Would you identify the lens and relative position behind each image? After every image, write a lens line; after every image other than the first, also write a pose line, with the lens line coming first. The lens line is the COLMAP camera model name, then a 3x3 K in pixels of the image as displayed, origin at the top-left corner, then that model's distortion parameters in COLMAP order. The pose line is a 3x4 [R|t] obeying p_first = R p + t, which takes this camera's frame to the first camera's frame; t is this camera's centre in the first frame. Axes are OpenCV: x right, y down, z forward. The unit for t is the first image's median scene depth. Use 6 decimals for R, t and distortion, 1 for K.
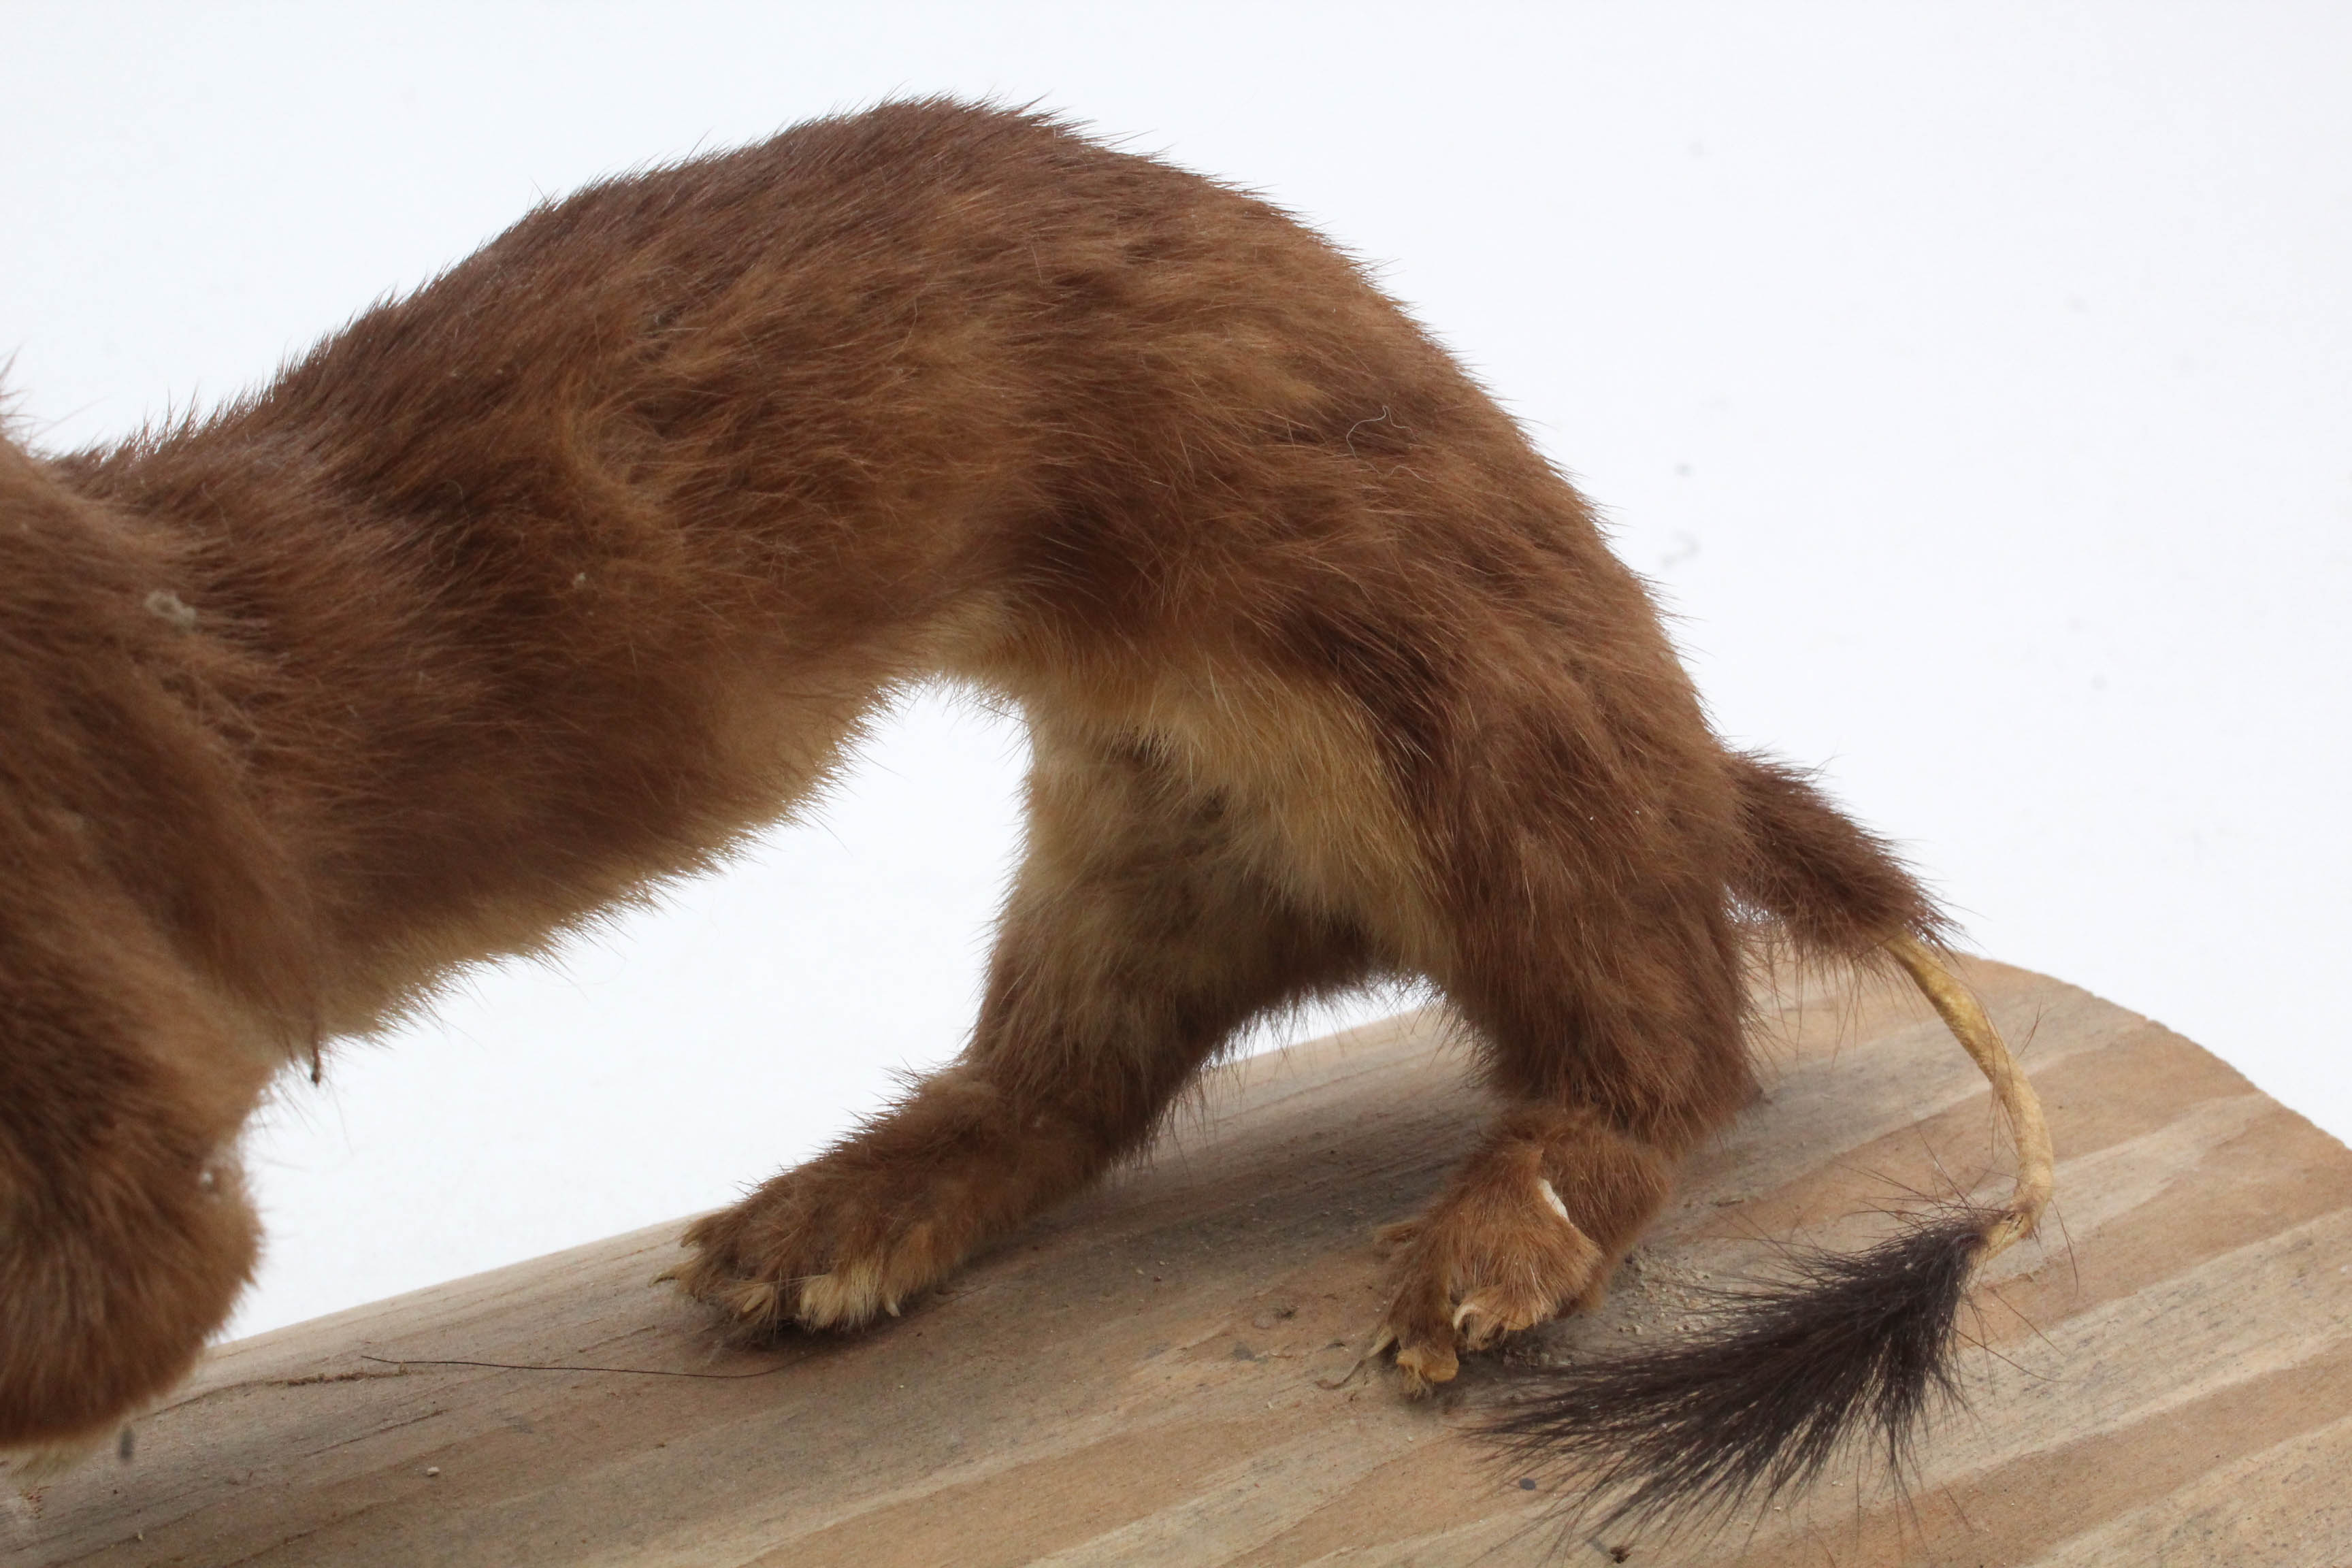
lens RADIAL K [[3806.0, 0, 1175.7], [0, 3806.0, 795.3], [0, 0, 1]] dist [-0.032048, 0.000000]
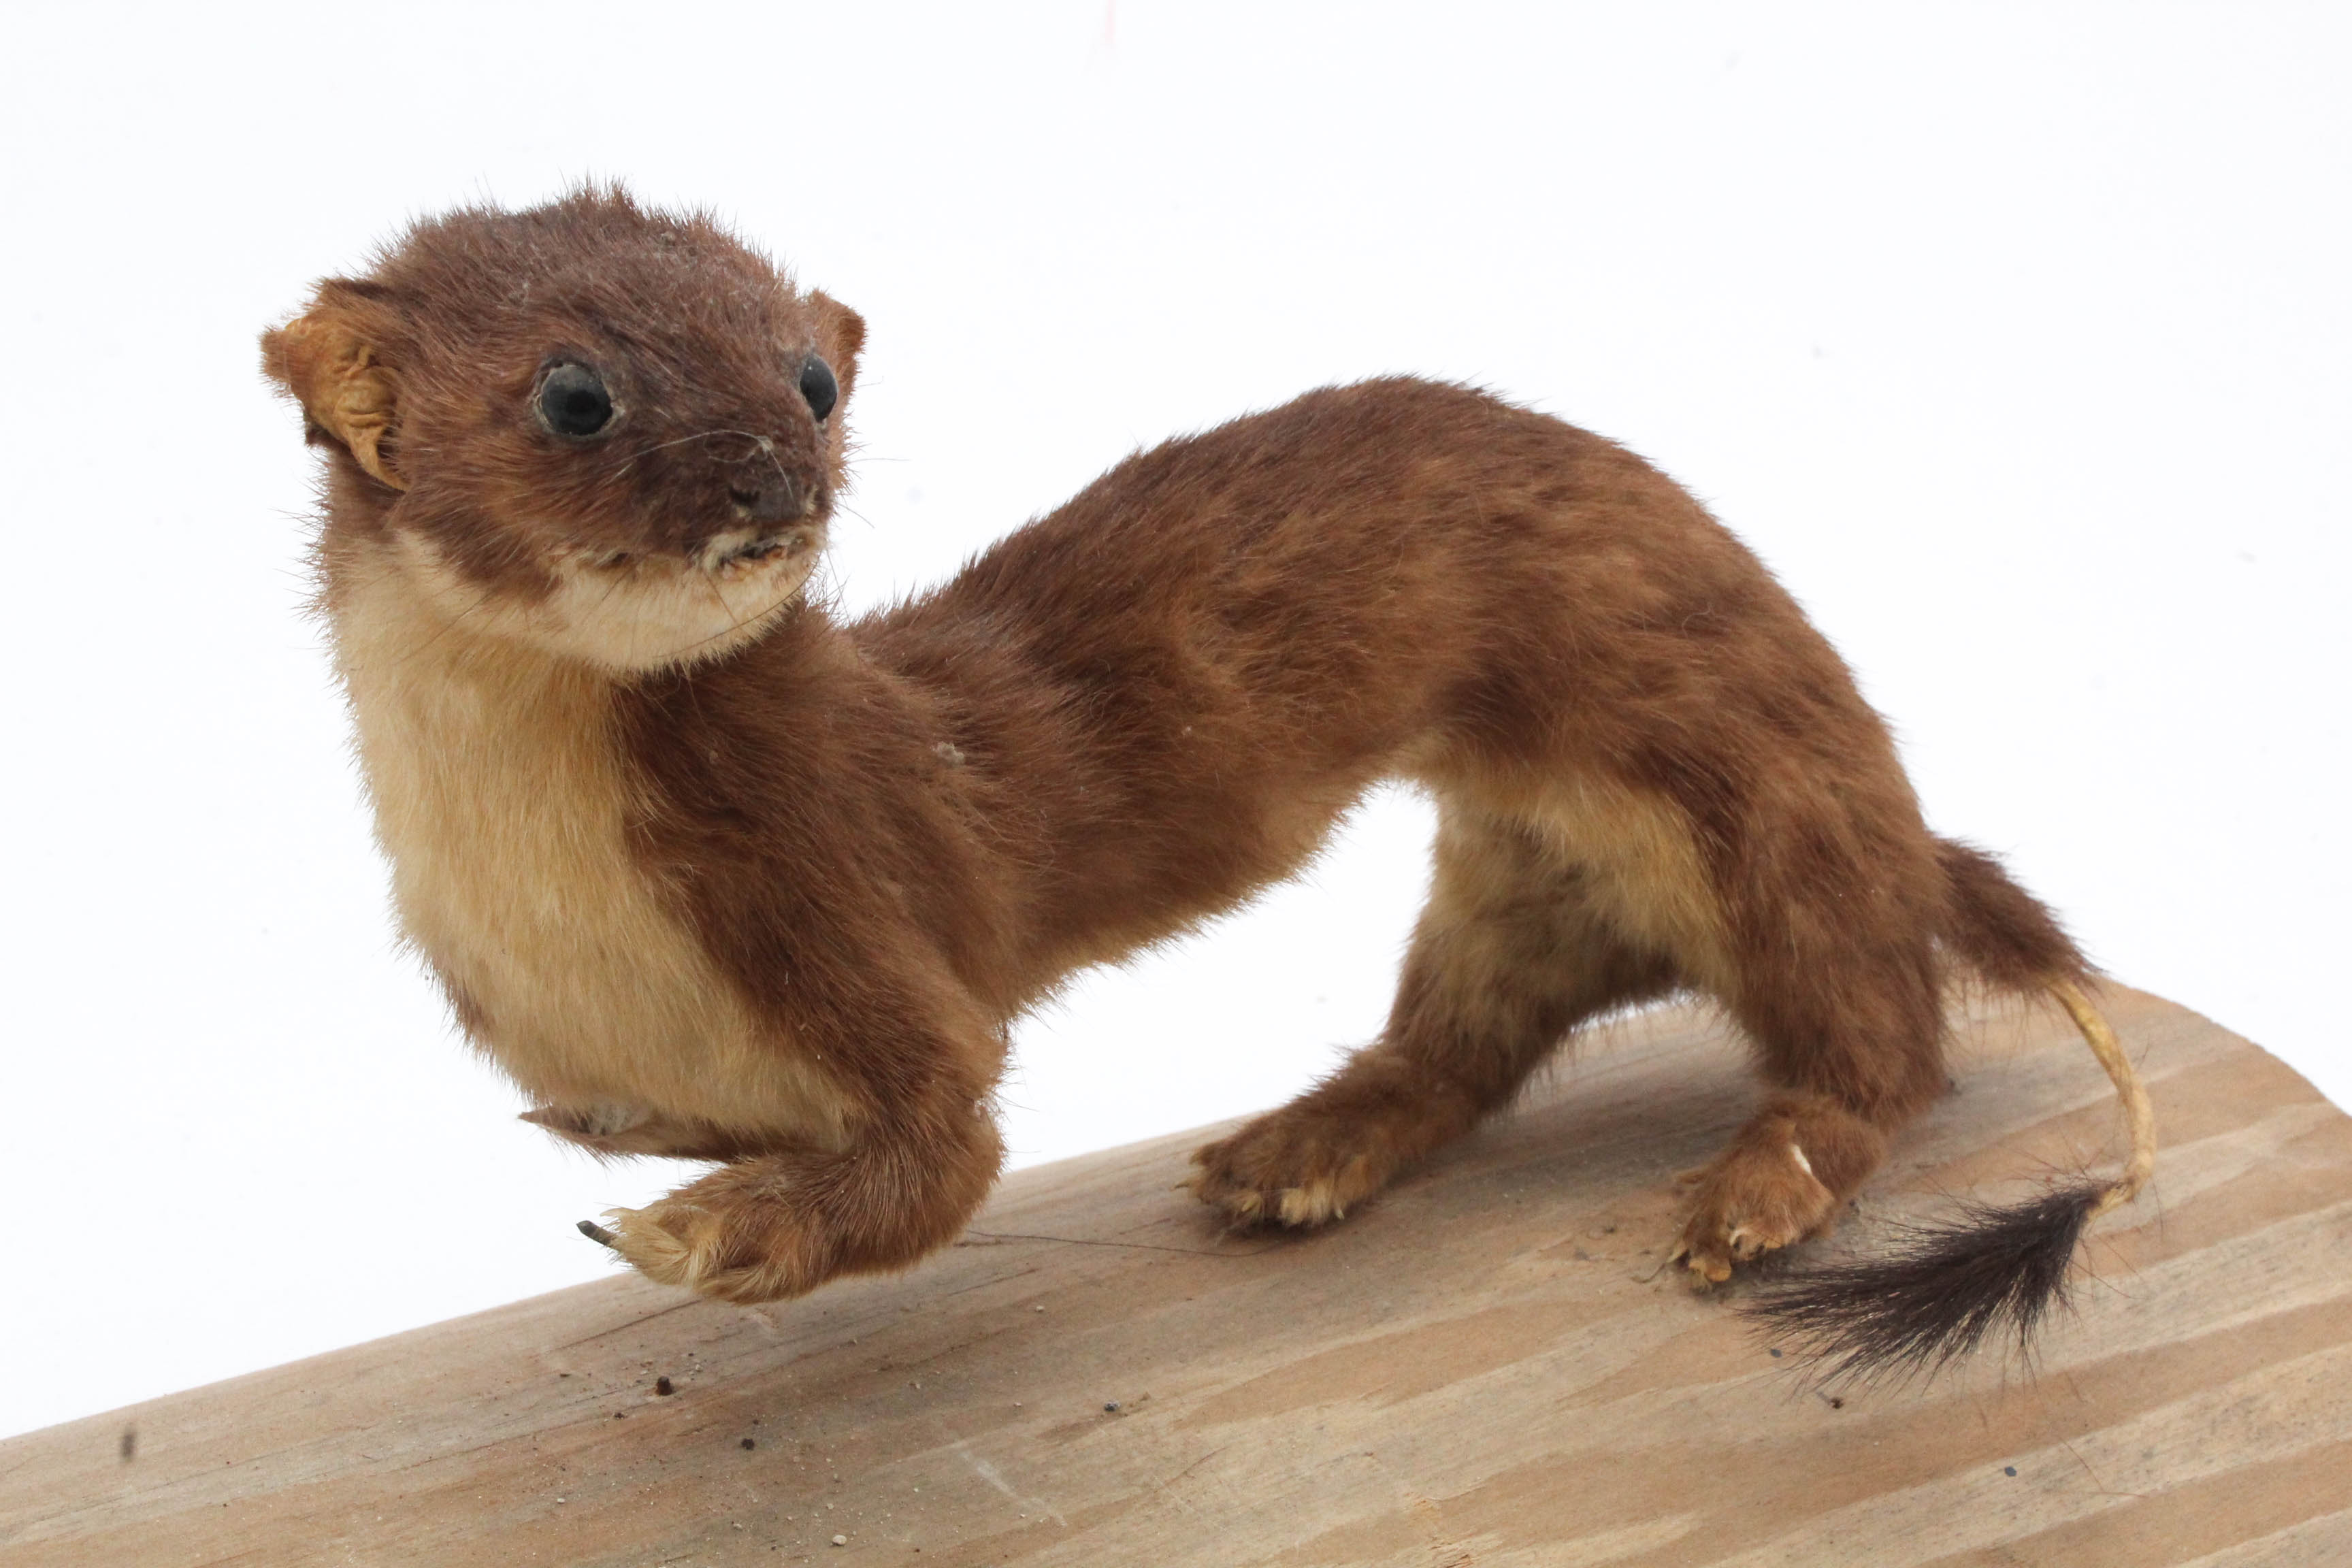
lens RADIAL K [[4390.8, 0, 1190.0], [0, 4390.8, 769.5], [0, 0, 1]] dist [-0.013677, 0.000000]
pose [[0.998533, 0.042991, -0.032912, -0.085800], [-0.041993, 0.998654, 0.030440, -0.084162], [0.034176, -0.029013, 0.998995, -0.681409]]
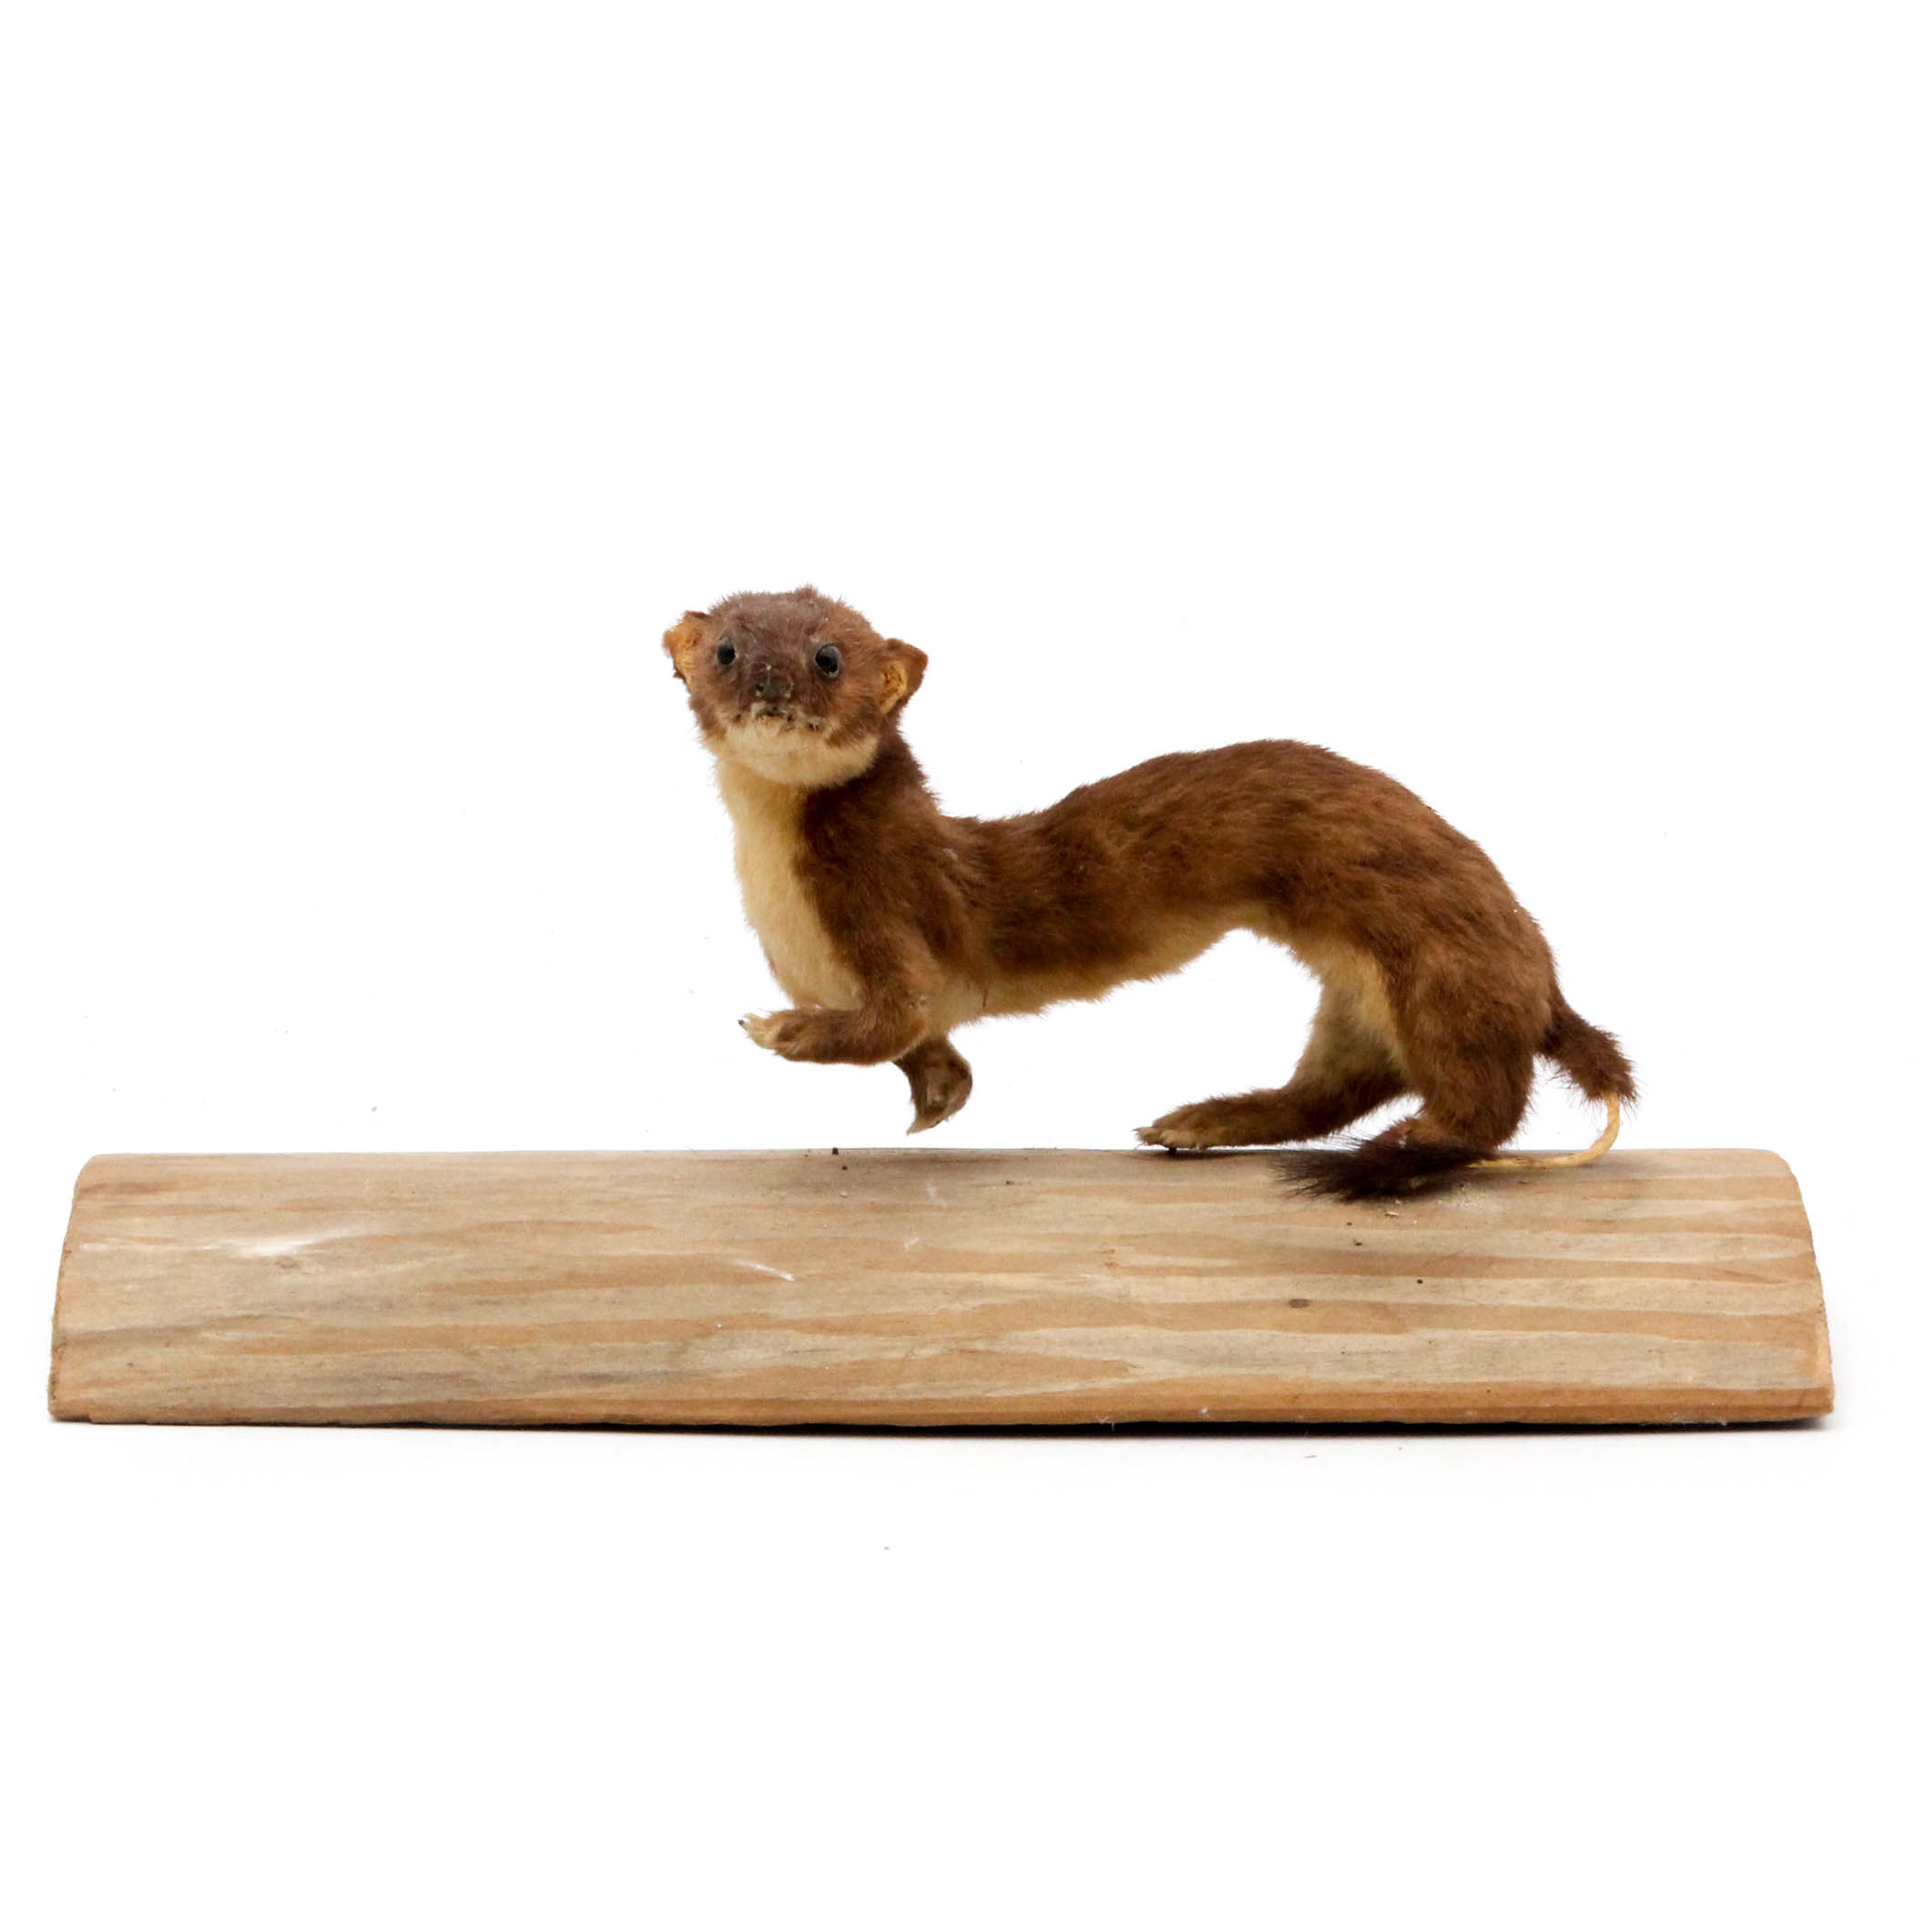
lens RADIAL K [[6505.9, 0, 965.6], [0, 6505.9, 965.1], [0, 0, 1]] dist [-0.011744, 0.000000]
pose [[0.806258, 0.111194, -0.581020, 2.696227], [-0.195270, 0.977149, -0.083965, 0.458900], [0.558407, 0.181153, 0.809546, -3.187674]]
